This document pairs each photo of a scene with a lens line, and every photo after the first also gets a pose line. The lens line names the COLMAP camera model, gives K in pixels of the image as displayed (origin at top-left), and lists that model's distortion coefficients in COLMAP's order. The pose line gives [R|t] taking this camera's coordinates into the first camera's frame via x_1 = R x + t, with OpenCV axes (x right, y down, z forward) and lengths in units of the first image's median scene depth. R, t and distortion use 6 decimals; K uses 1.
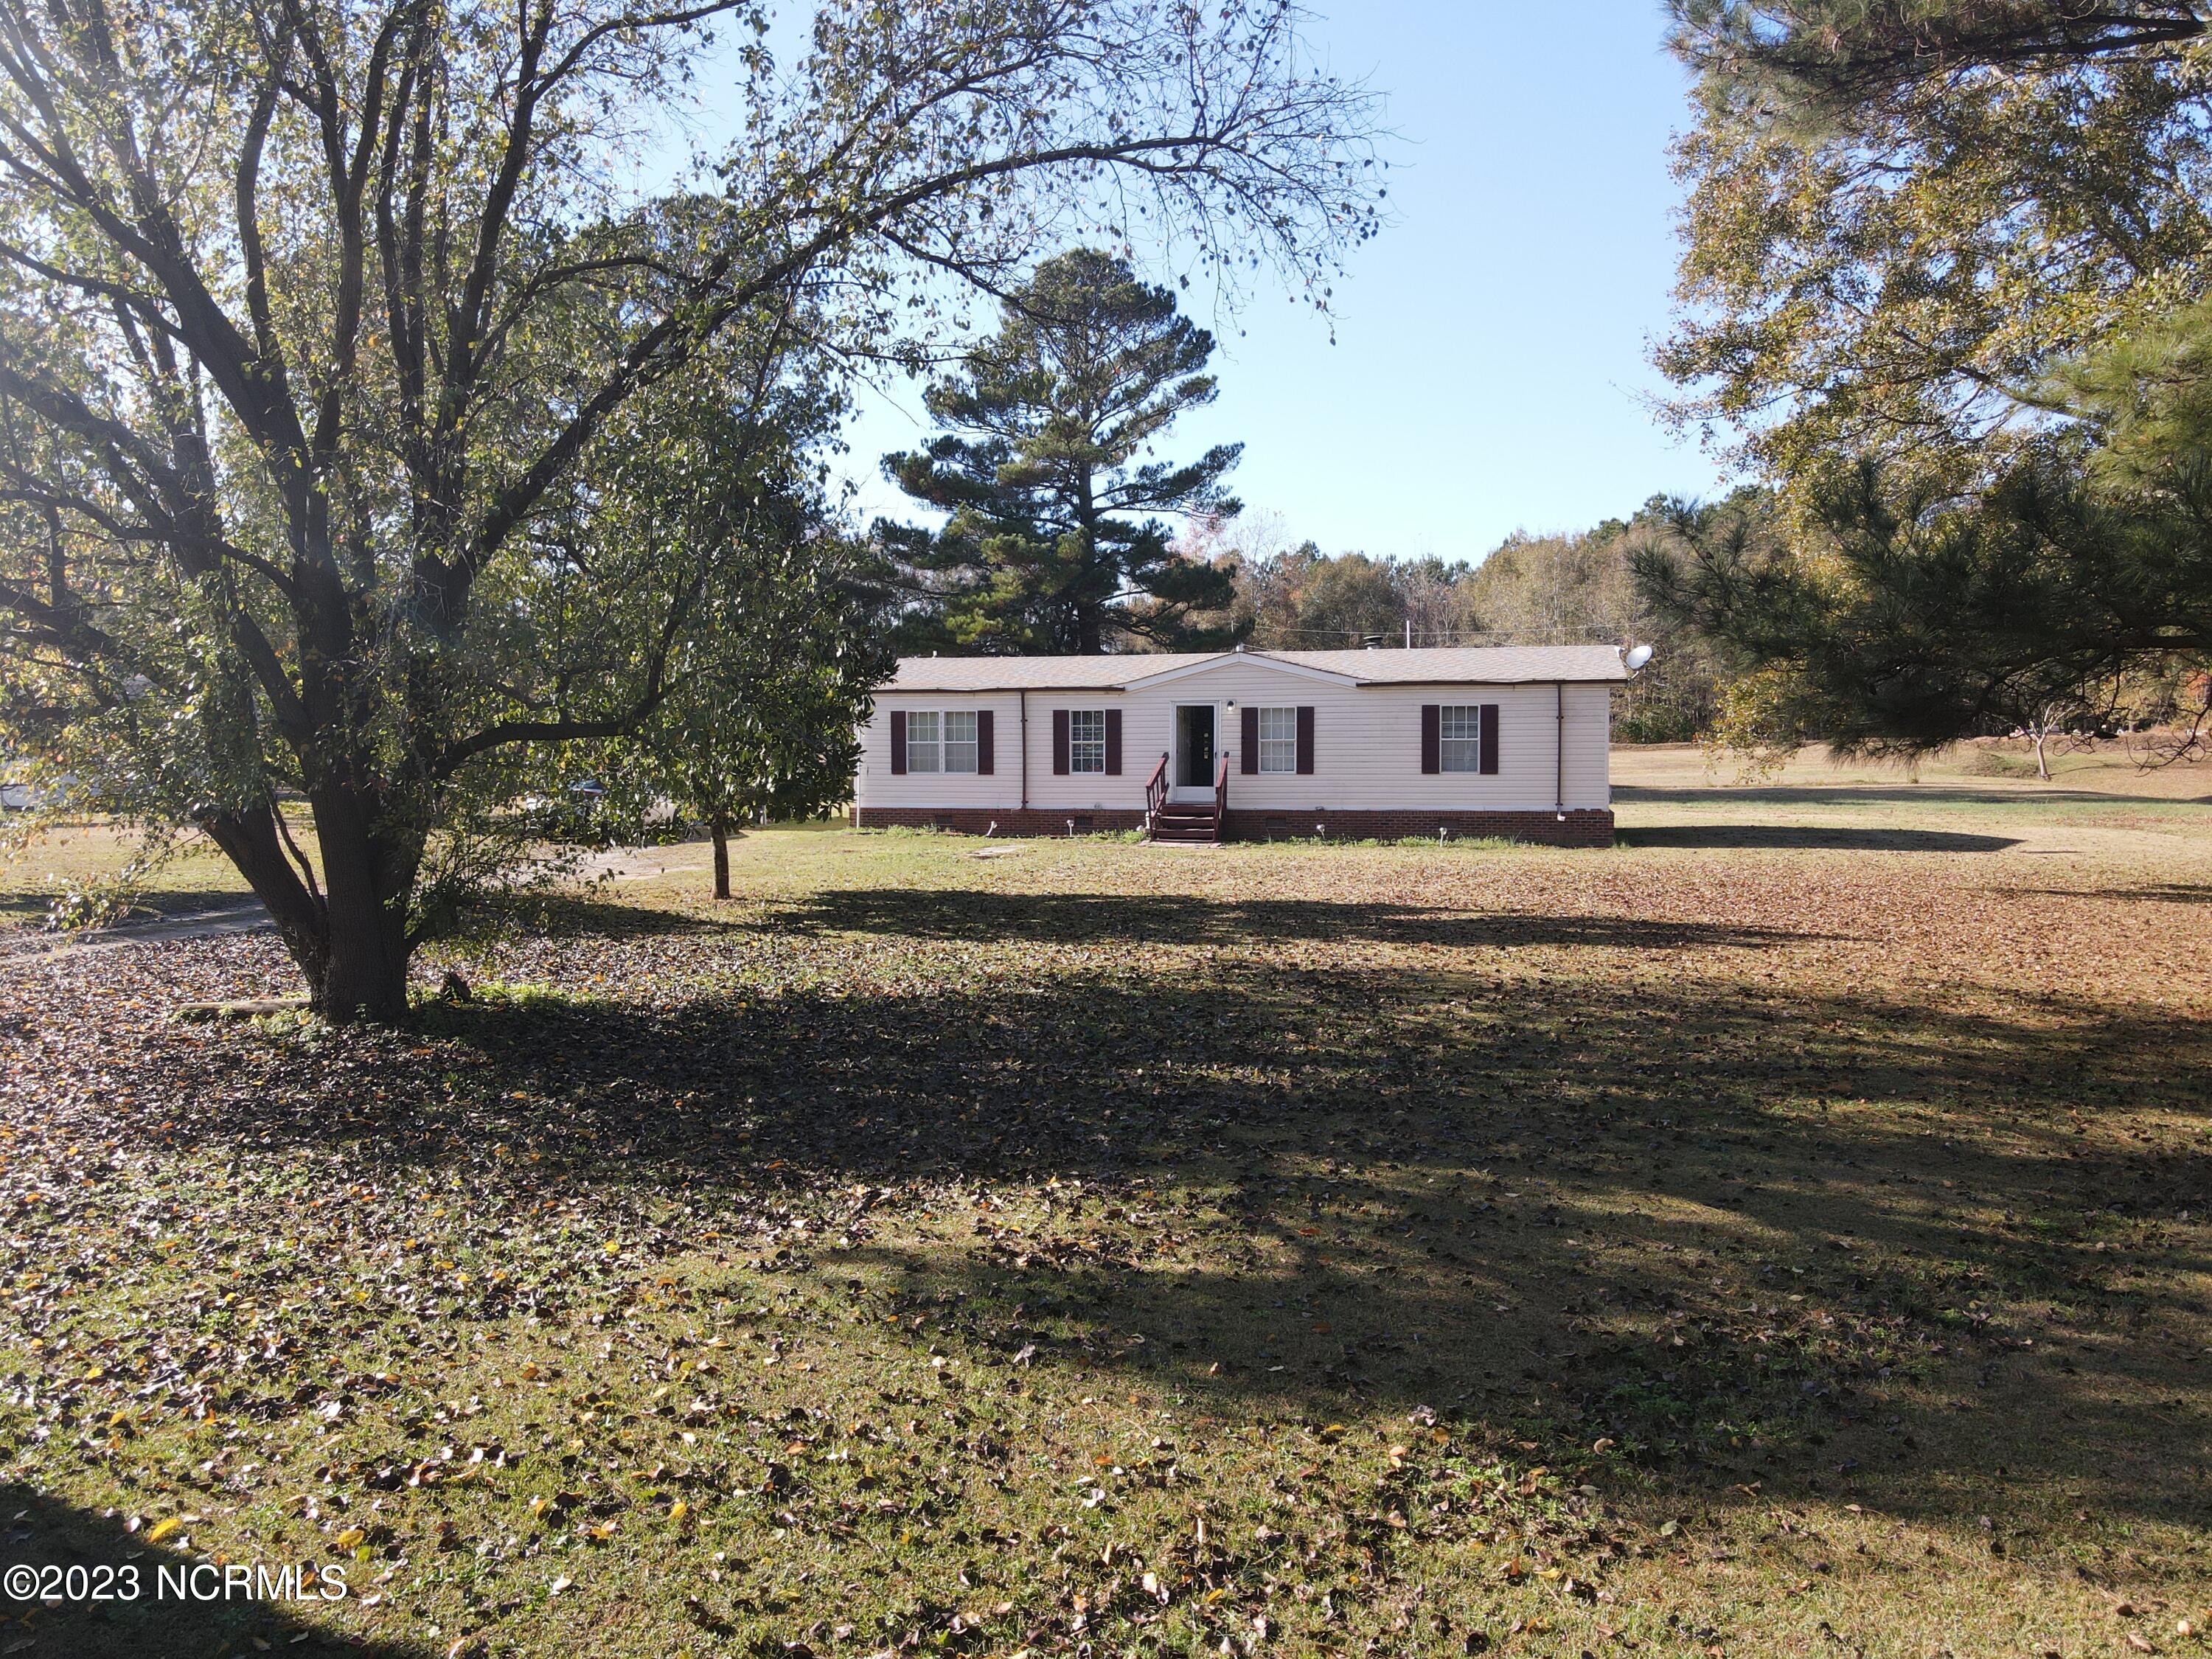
lens RADIAL K [[1617.5, 0, 1095.3], [0, 1617.5, 818.0], [0, 0, 1]] dist [0.012094, 0.008316]
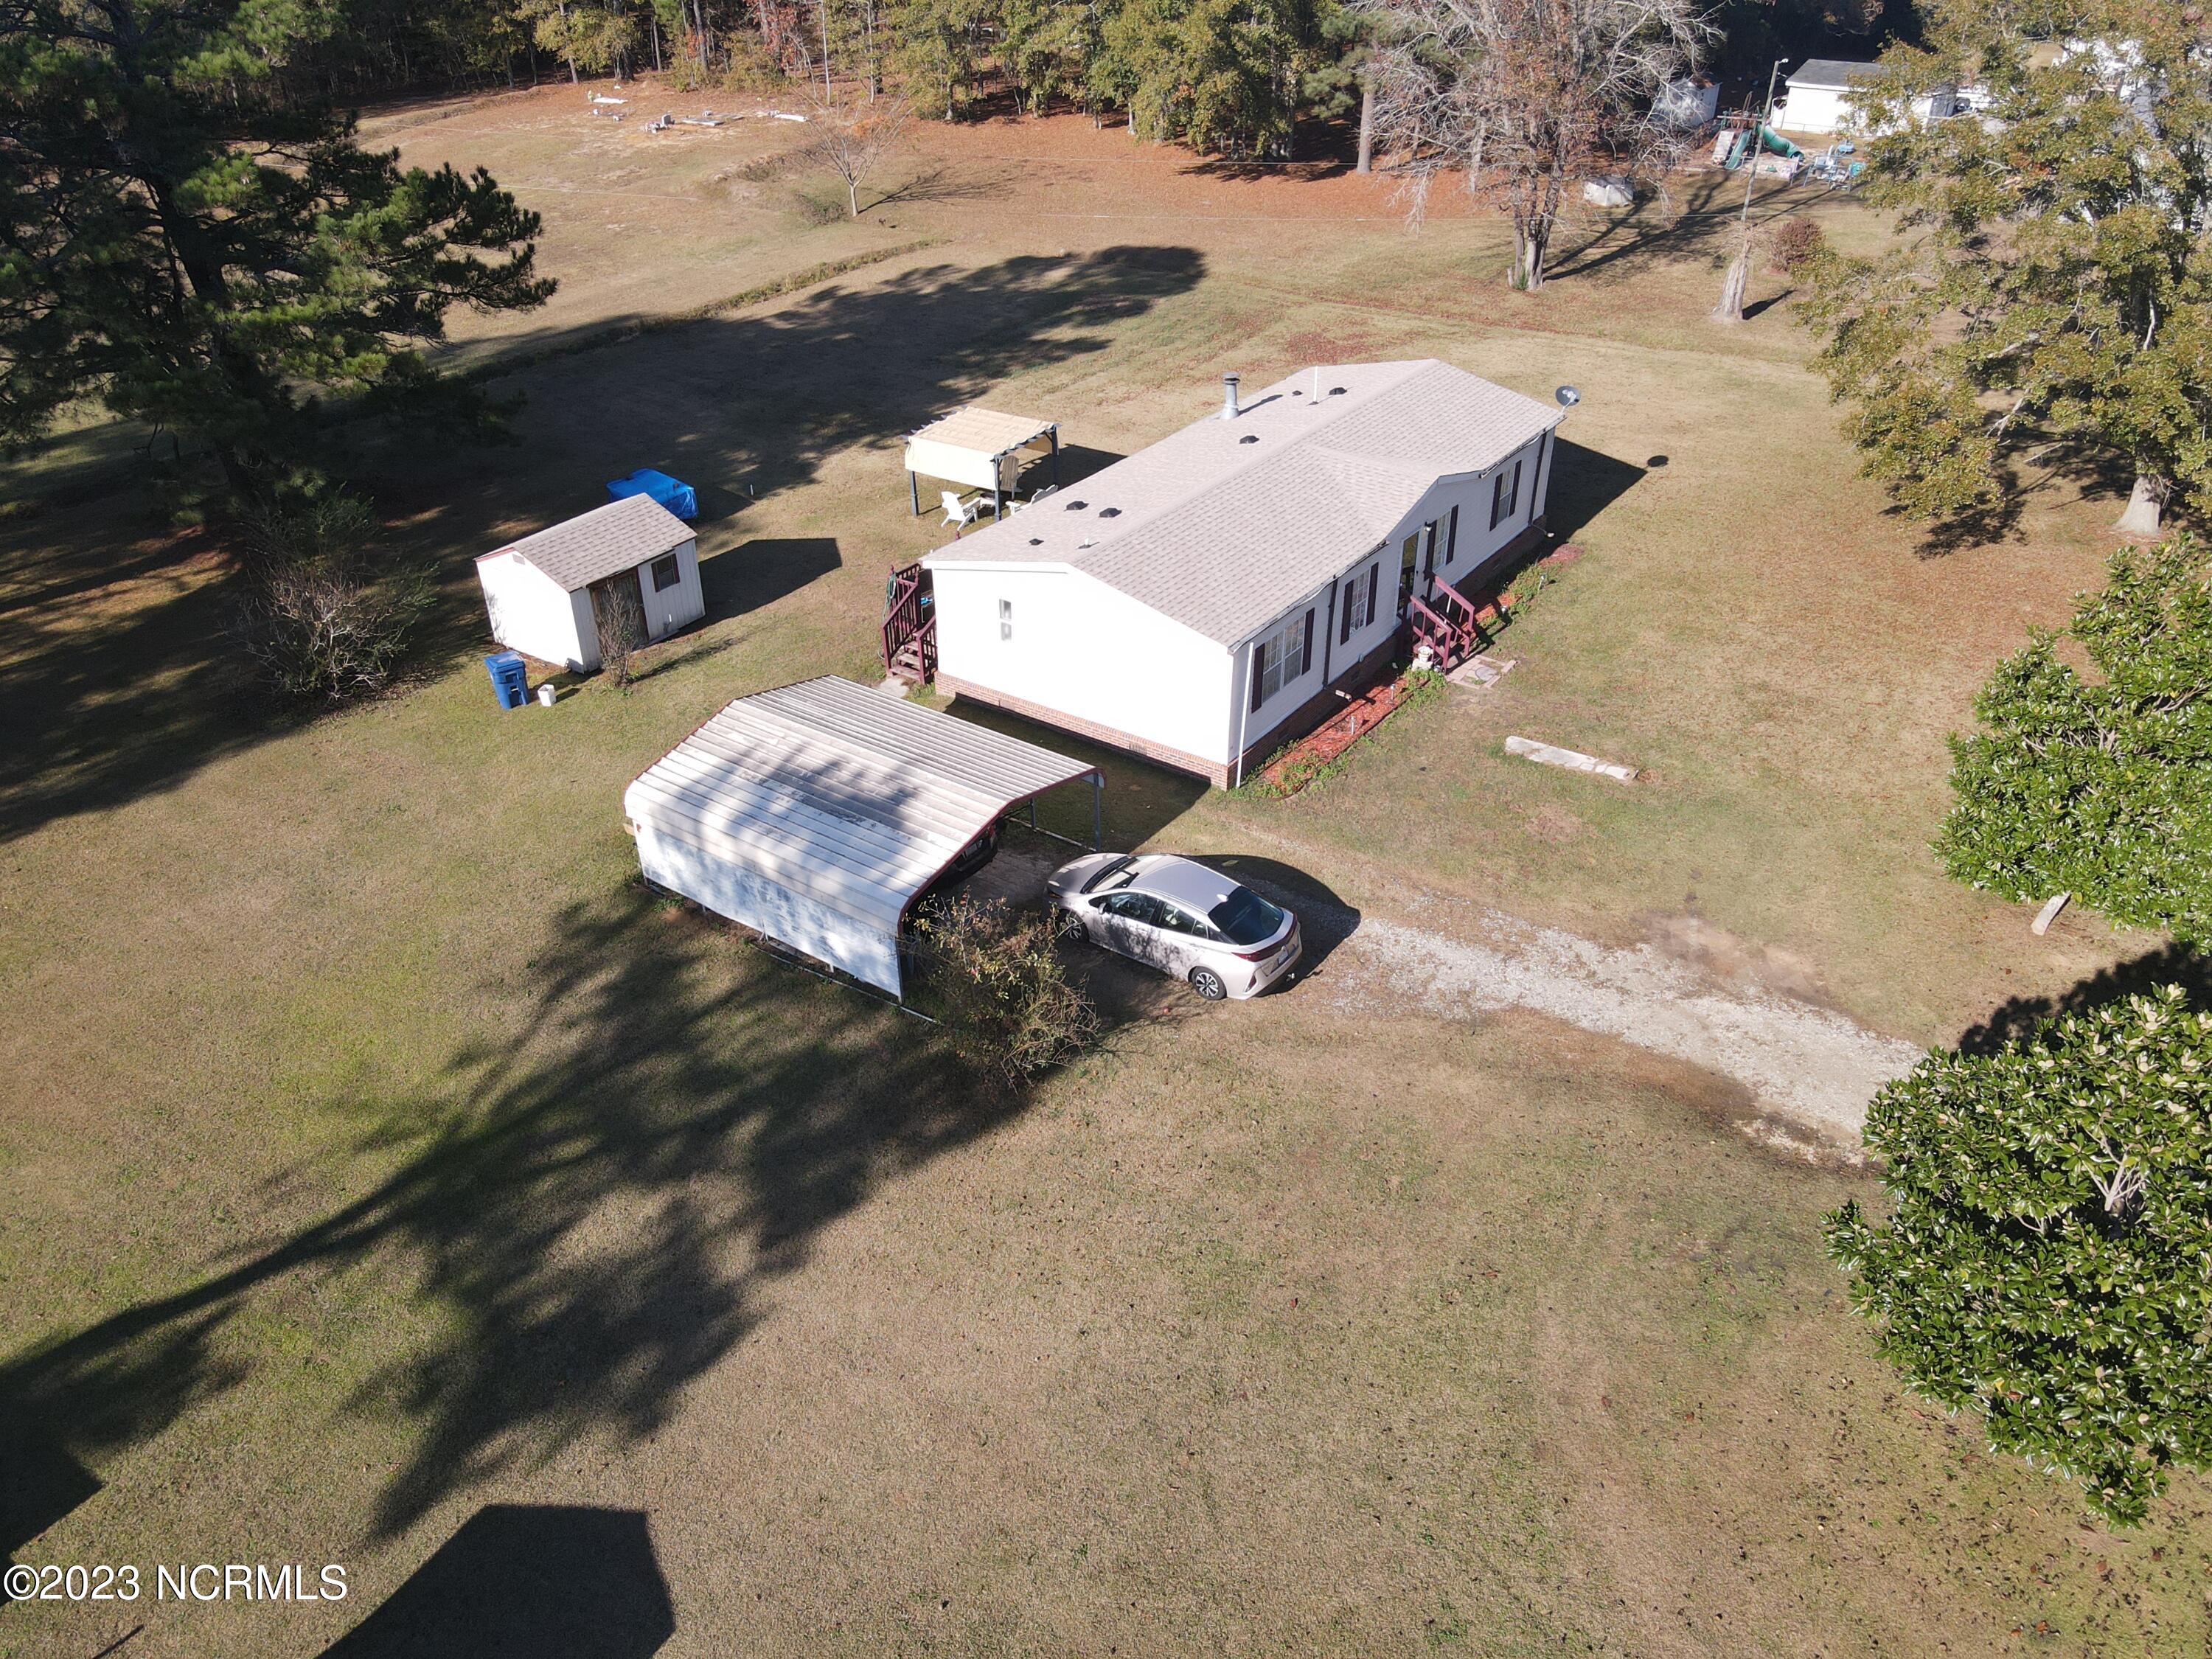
lens RADIAL K [[1617.5, 0, 1095.3], [0, 1617.5, 818.0], [0, 0, 1]] dist [0.012094, 0.008316]
pose [[0.357007, -0.491765, 0.794175, -0.897191], [0.056895, 0.860071, 0.506992, -0.435704], [-0.932368, -0.135815, 0.335030, 0.790727]]
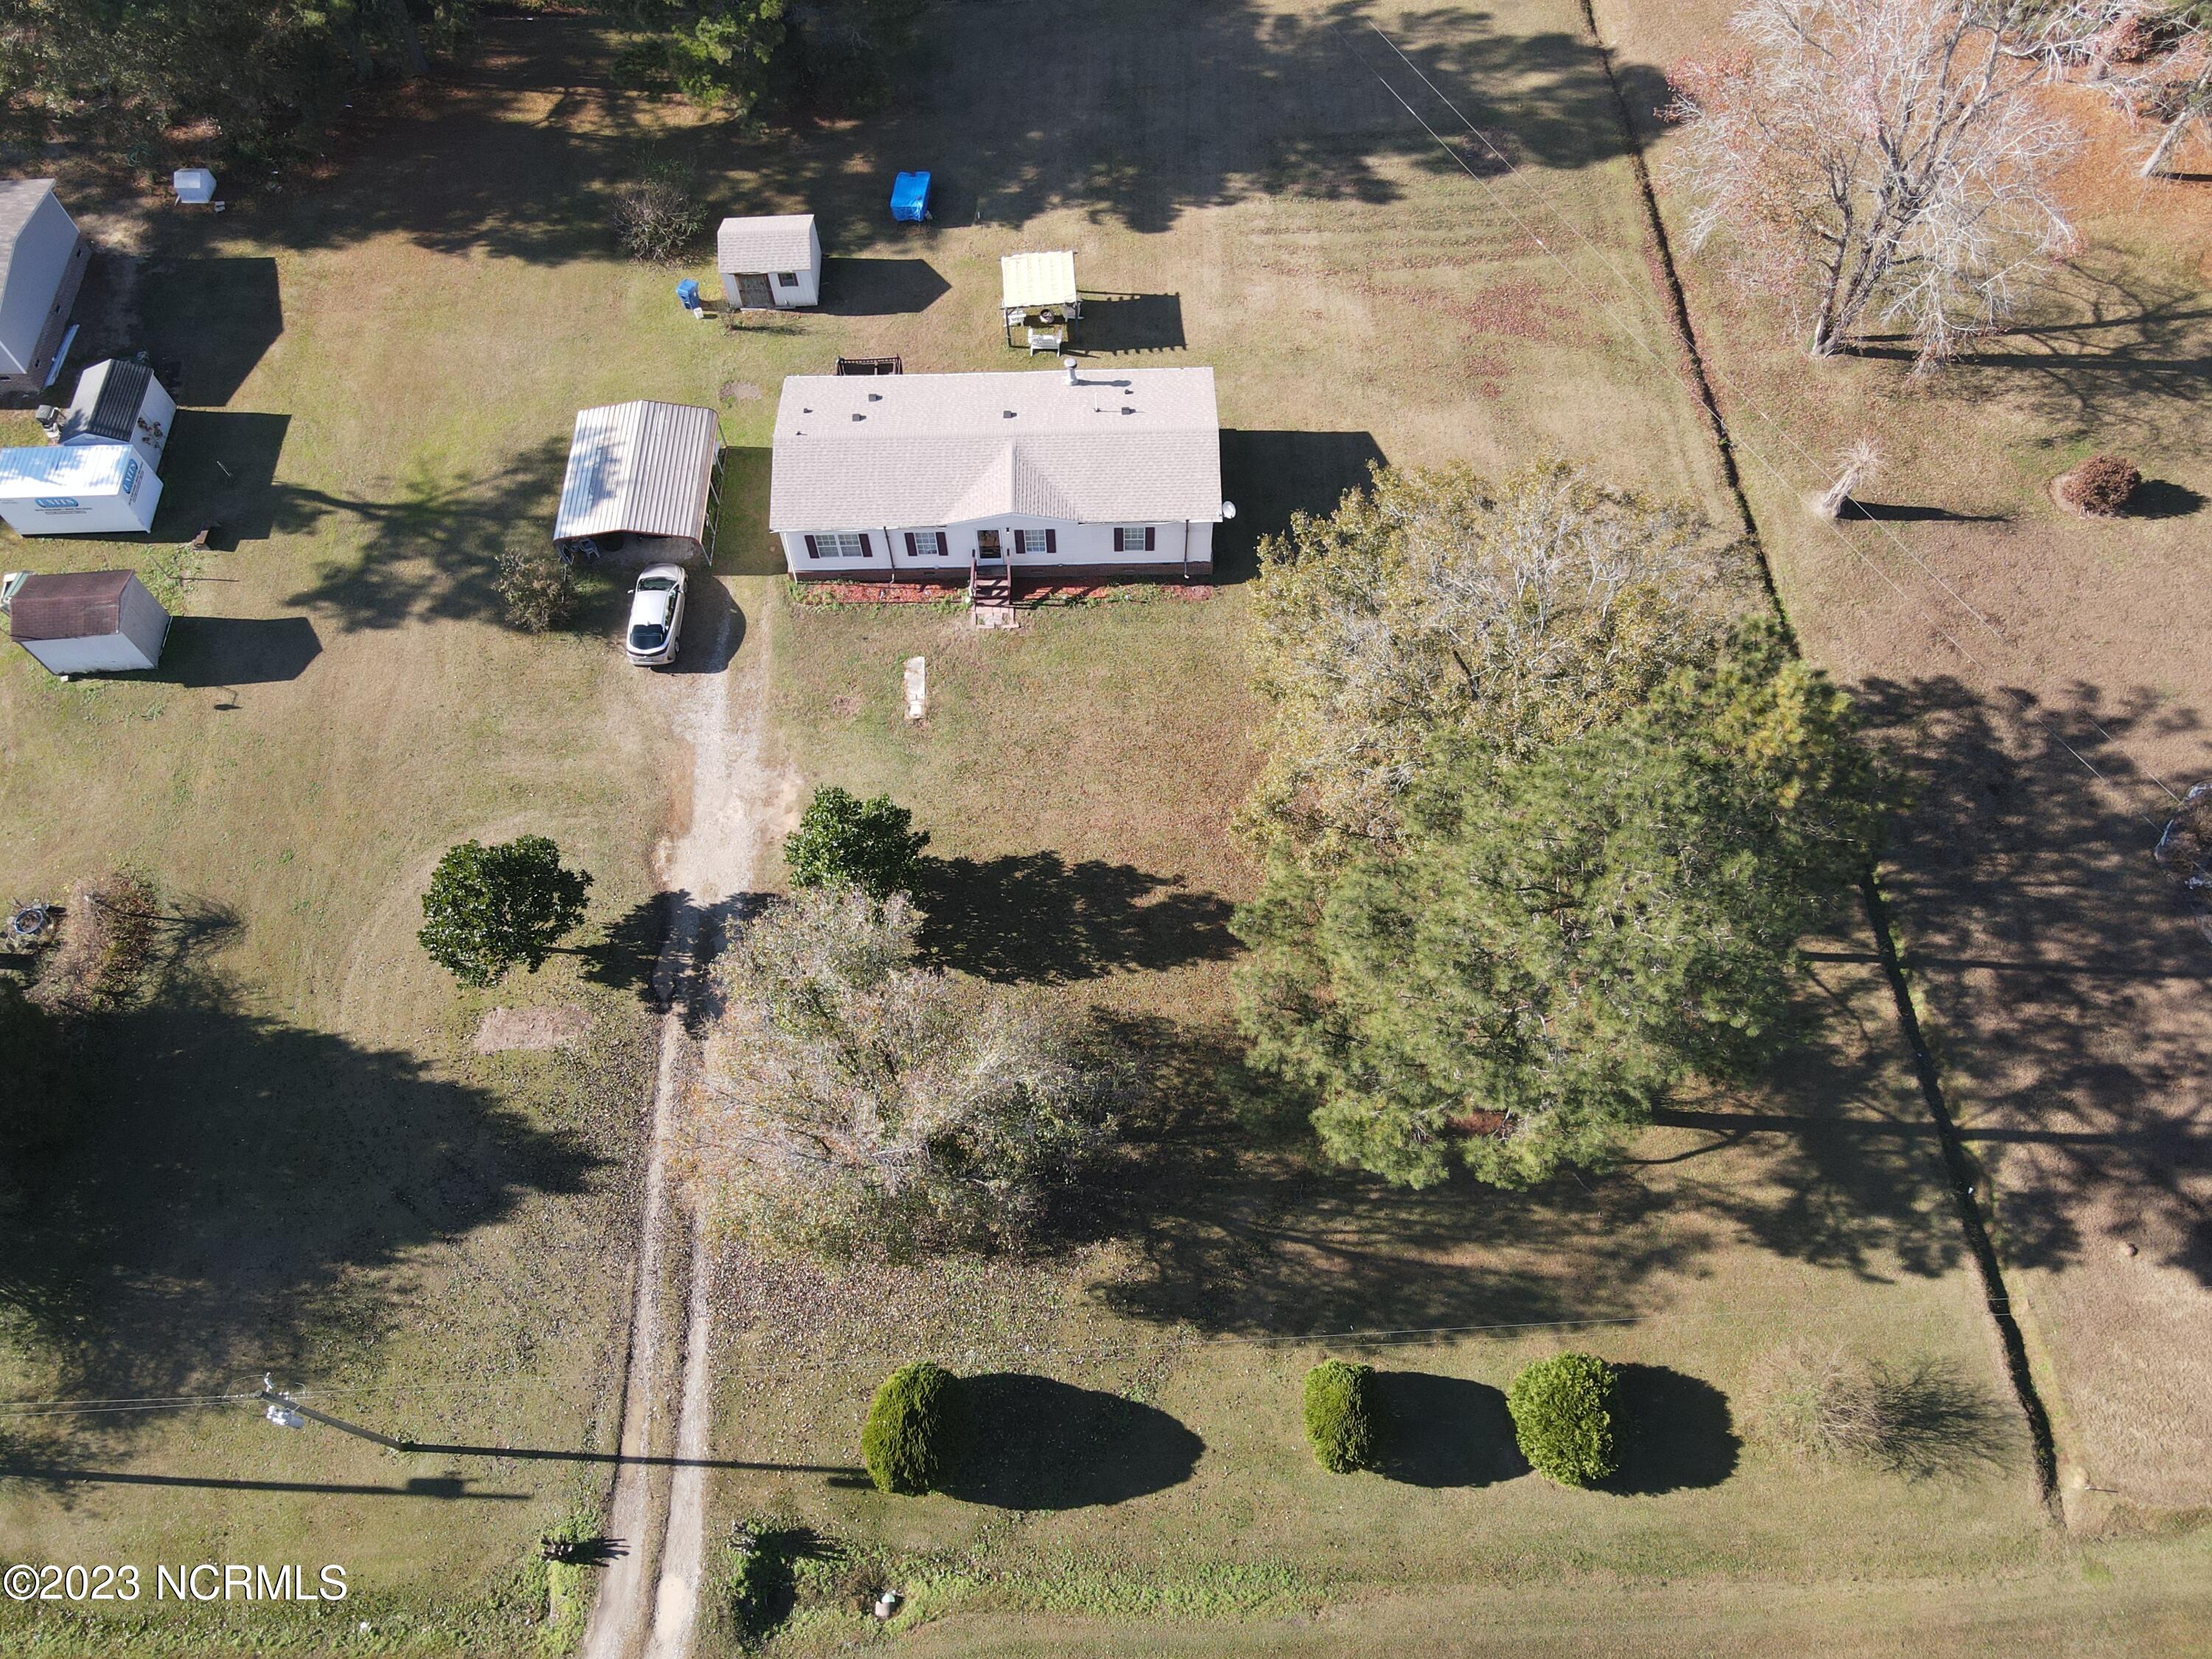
lens RADIAL K [[1544.7, 0, 1092.8], [0, 1544.7, 822.5], [0, 0, 1]] dist [0.018786, 0.000476]
pose [[0.964814, -0.236411, 0.115086, -0.093025], [0.022946, 0.511732, 0.858839, -1.300645], [-0.261932, -0.825979, 0.499150, -0.125251]]
